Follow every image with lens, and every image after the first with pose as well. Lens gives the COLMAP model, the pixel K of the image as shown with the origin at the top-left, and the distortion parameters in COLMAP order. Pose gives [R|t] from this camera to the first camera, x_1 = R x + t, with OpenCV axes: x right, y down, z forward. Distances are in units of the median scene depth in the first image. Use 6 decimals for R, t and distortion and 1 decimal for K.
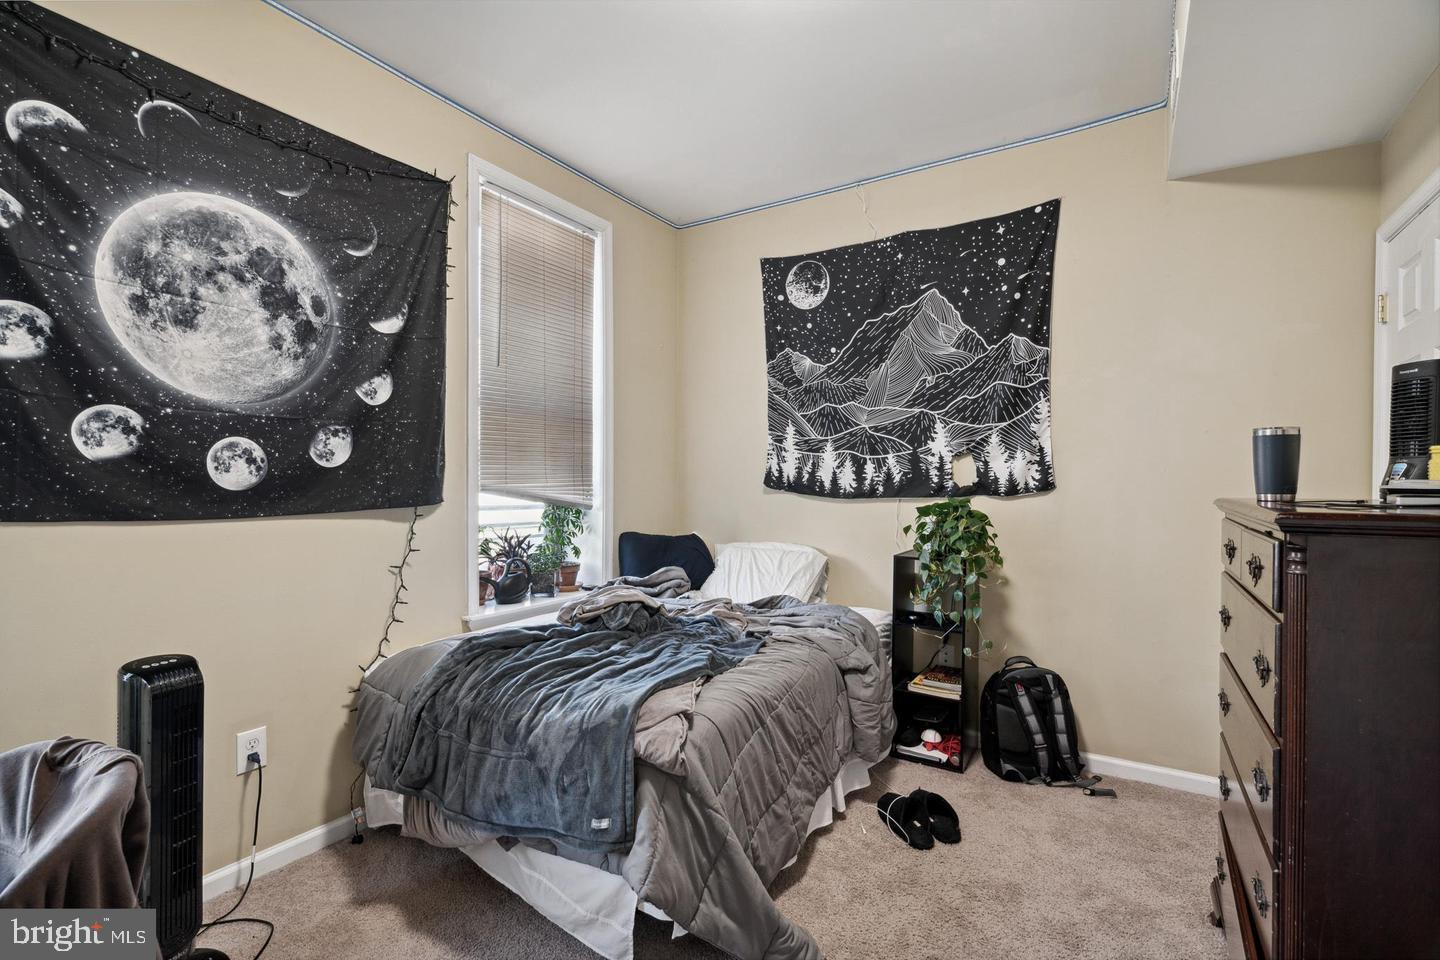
lens RADIAL K [[655.4, 0, 712.0], [0, 655.4, 479.3], [0, 0, 1]] dist [0.000964, 0.000630]
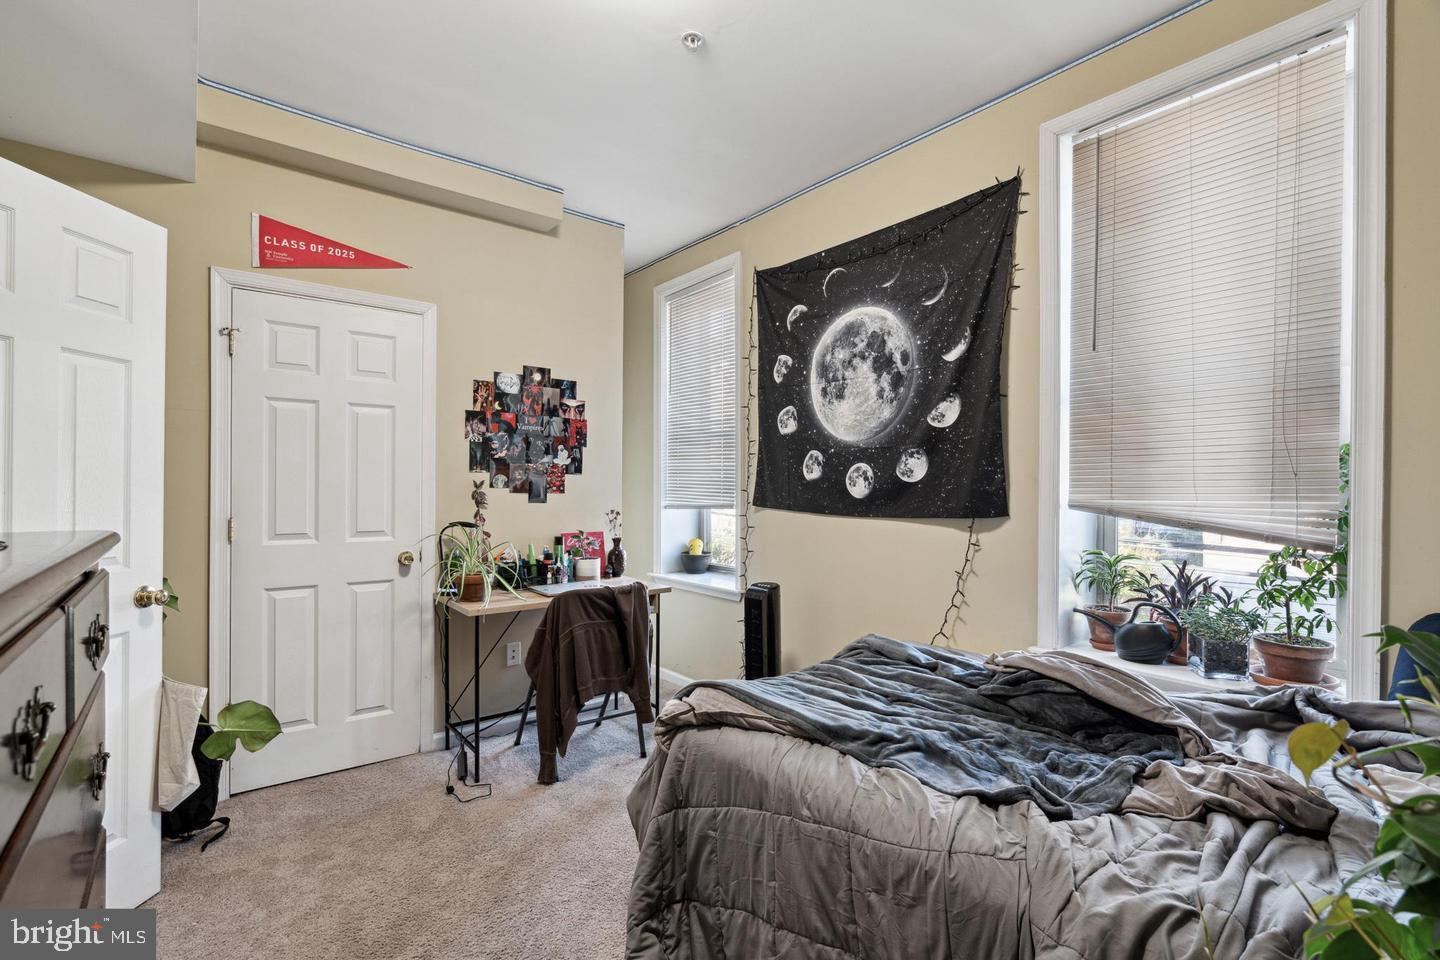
lens RADIAL K [[655.4, 0, 718.1], [0, 655.4, 485.0], [0, 0, 1]] dist [0.000964, 0.000630]
pose [[-0.317226, -0.005847, -0.948332, 0.770455], [-0.005758, 0.999974, -0.004239, -0.005467], [0.948332, 0.004115, -0.317252, 1.102439]]
